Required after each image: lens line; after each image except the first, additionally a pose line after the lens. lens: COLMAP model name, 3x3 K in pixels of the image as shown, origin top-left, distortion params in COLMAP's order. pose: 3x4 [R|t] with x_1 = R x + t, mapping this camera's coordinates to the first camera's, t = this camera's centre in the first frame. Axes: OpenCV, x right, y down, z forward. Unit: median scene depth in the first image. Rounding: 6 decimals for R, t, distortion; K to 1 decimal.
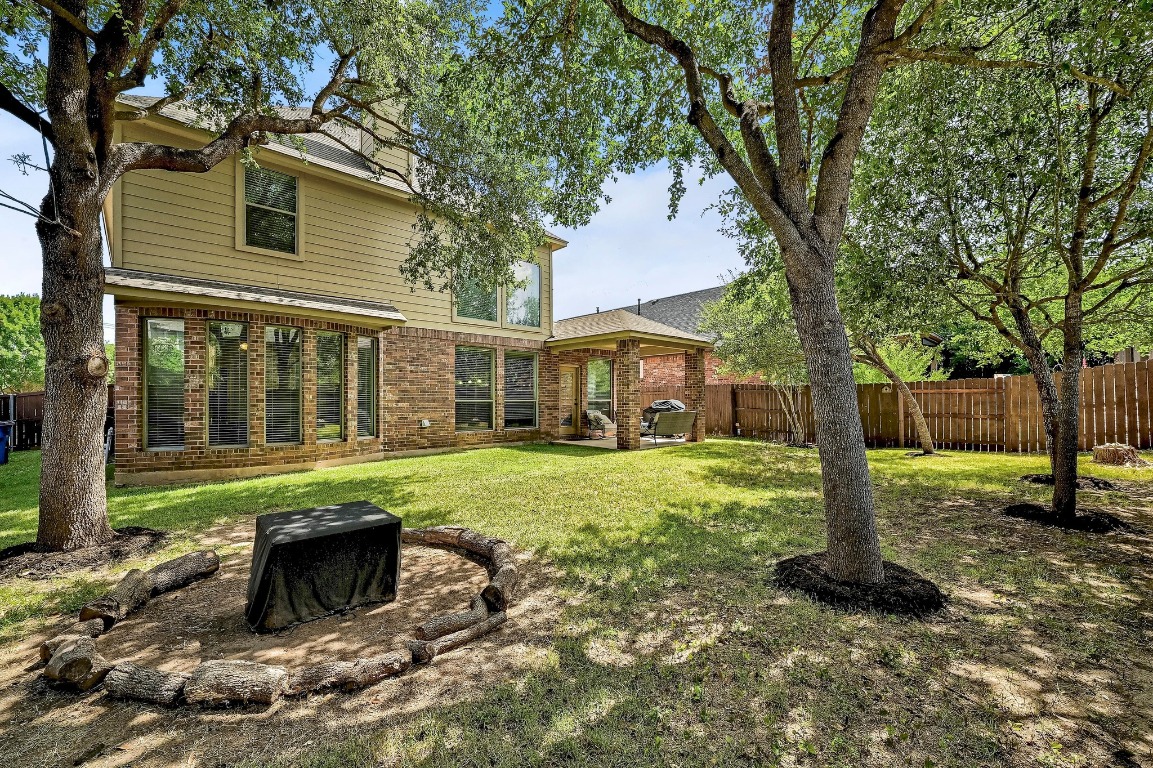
lens RADIAL K [[461.9, 0, 578.3], [0, 461.9, 387.9], [0, 0, 1]] dist [-0.001619, 0.000132]
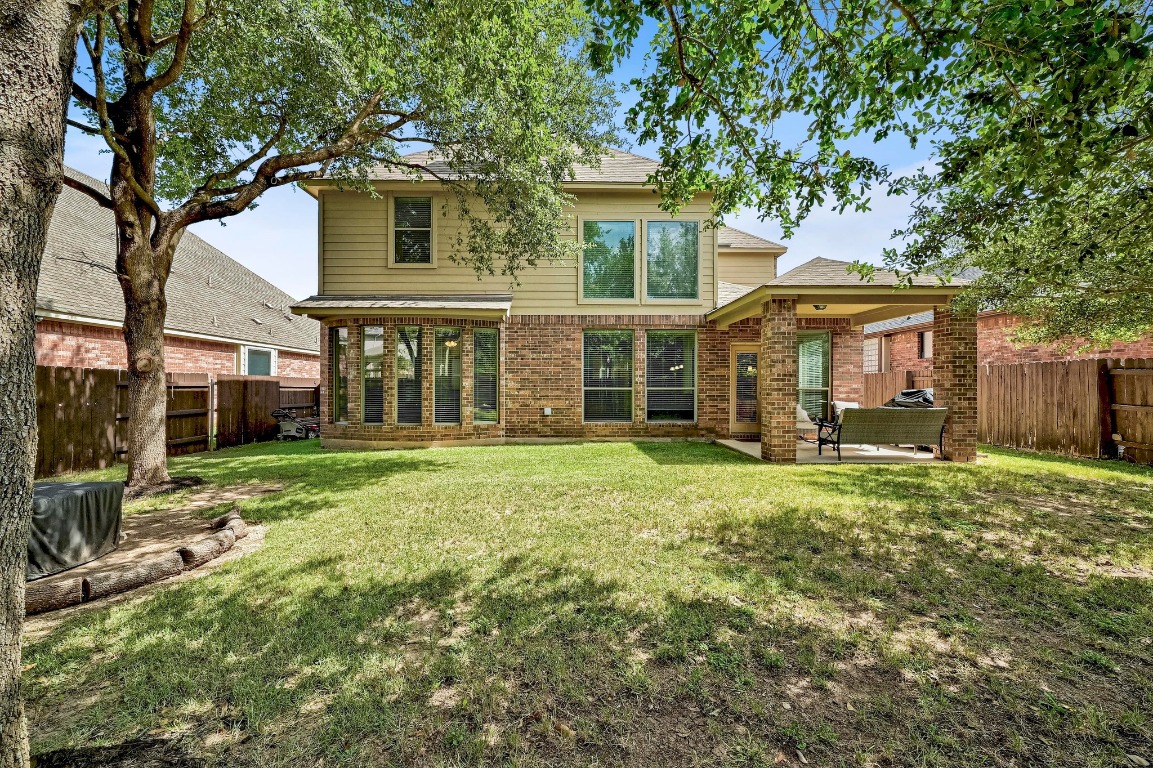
lens RADIAL K [[451.5, 0, 576.5], [0, 451.5, 384.0], [0, 0, 1]] dist [-0.000221, 0.000044]
pose [[0.738545, -0.003353, -0.674195, 0.382006], [0.015396, 0.999811, 0.011894, 0.008397], [0.674028, -0.019164, 0.738457, 0.351851]]
